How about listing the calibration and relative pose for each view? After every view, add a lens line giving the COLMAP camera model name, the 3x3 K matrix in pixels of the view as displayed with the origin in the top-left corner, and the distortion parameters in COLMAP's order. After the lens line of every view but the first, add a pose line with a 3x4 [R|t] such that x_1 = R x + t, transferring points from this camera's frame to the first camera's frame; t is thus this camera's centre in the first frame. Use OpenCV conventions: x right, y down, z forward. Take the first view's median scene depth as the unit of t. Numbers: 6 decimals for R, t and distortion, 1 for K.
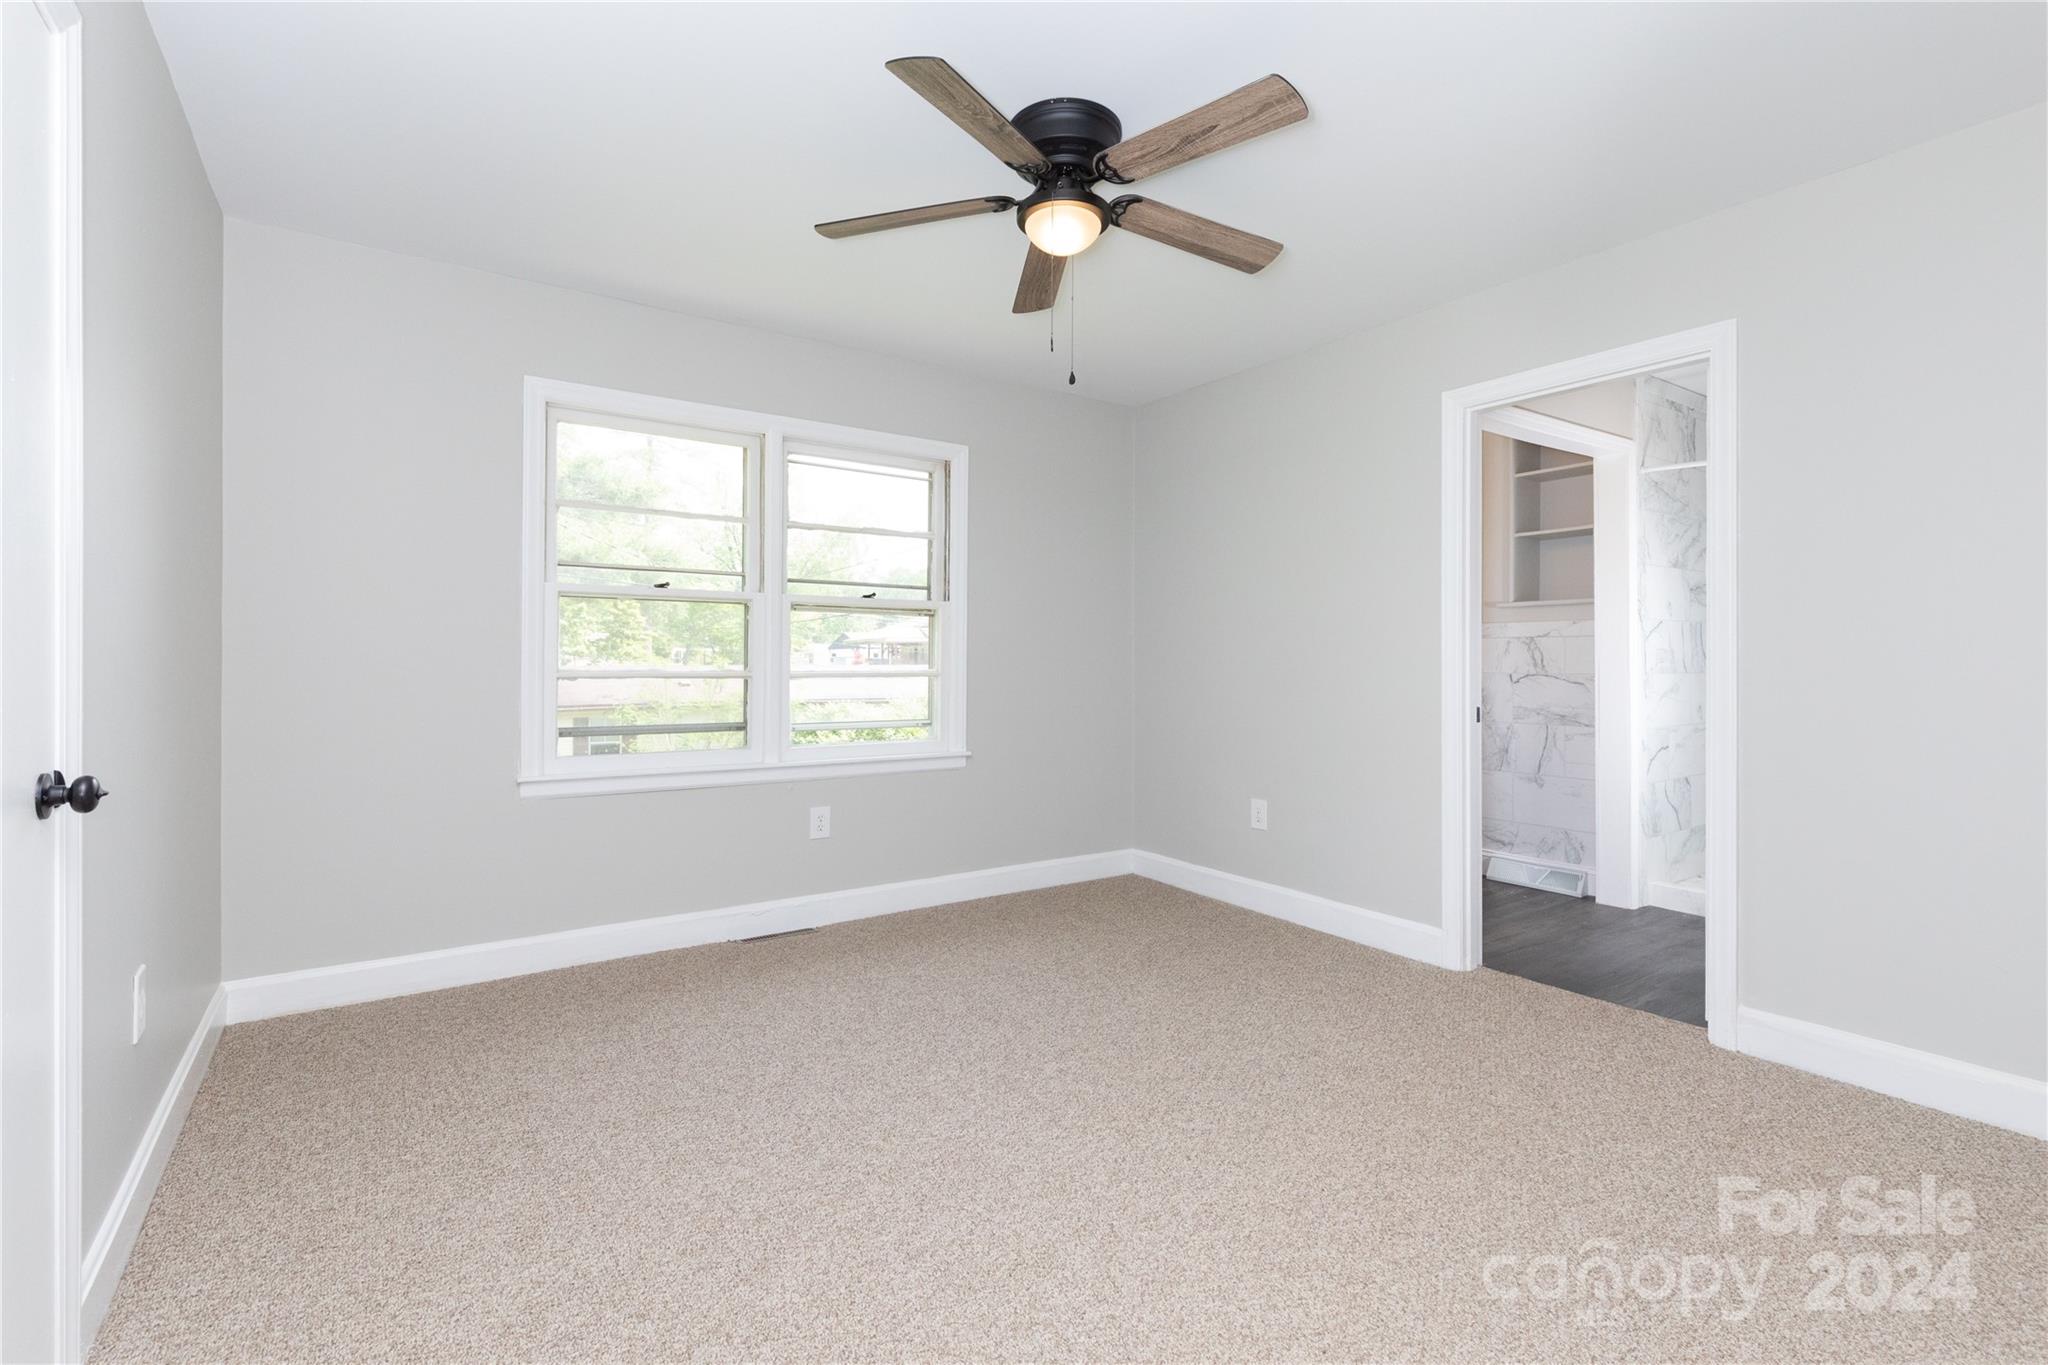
lens RADIAL K [[935.3, 0, 1026.8], [0, 935.3, 670.2], [0, 0, 1]] dist [-0.000399, -0.001135]
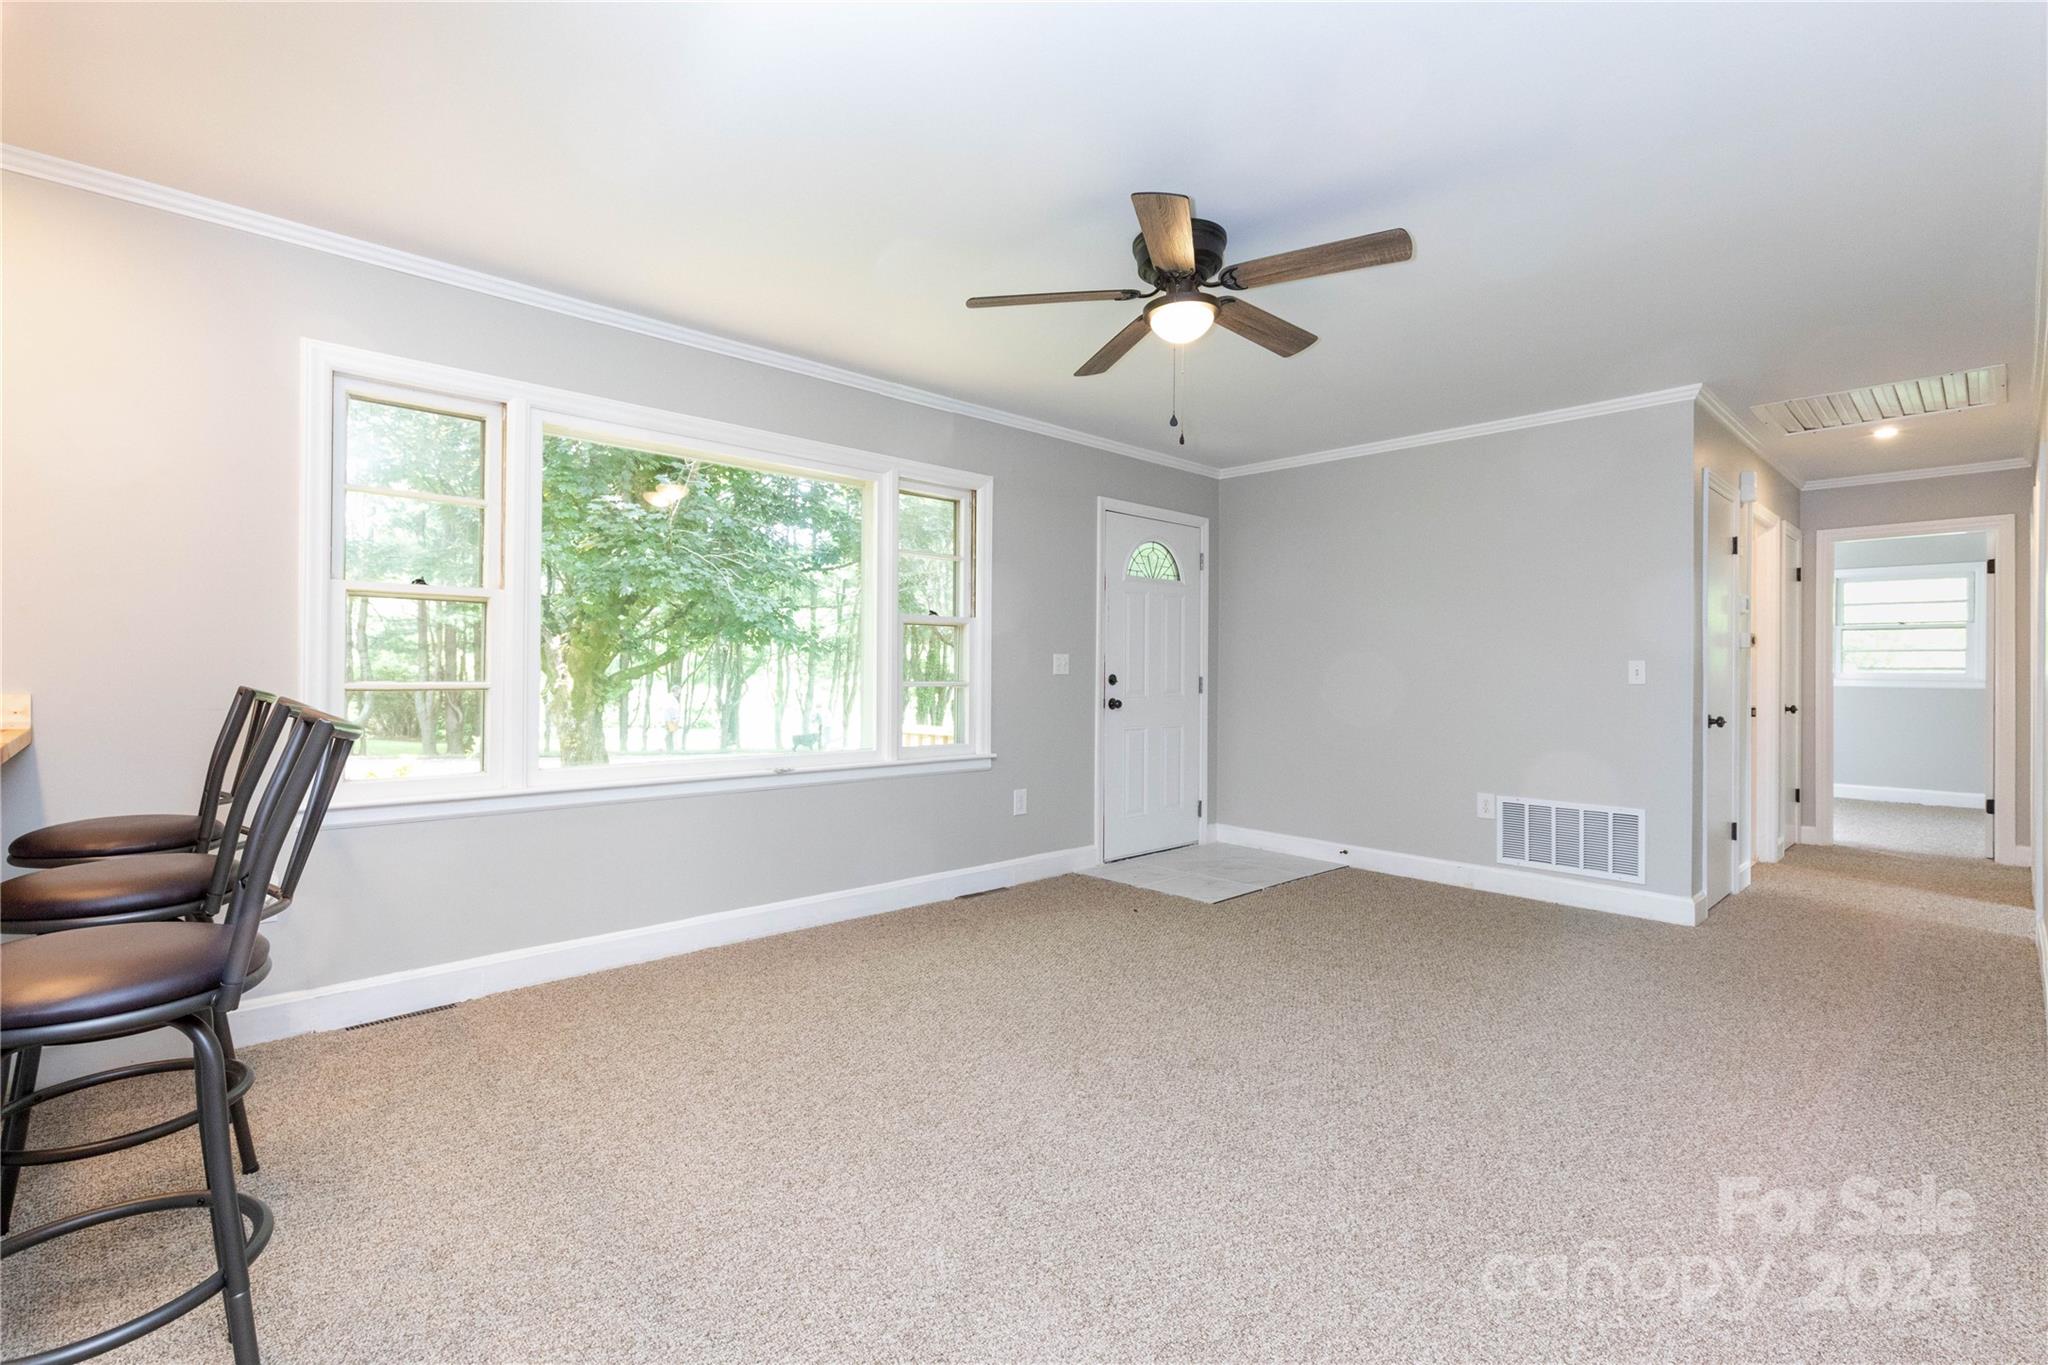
lens RADIAL K [[935.3, 0, 1033.2], [0, 935.3, 674.6], [0, 0, 1]] dist [-0.000399, -0.001135]
pose [[0.985536, 0.009619, 0.169194, -0.355918], [-0.008669, 0.999942, -0.006354, 0.000524], [-0.169245, 0.004796, 0.985562, -0.168510]]
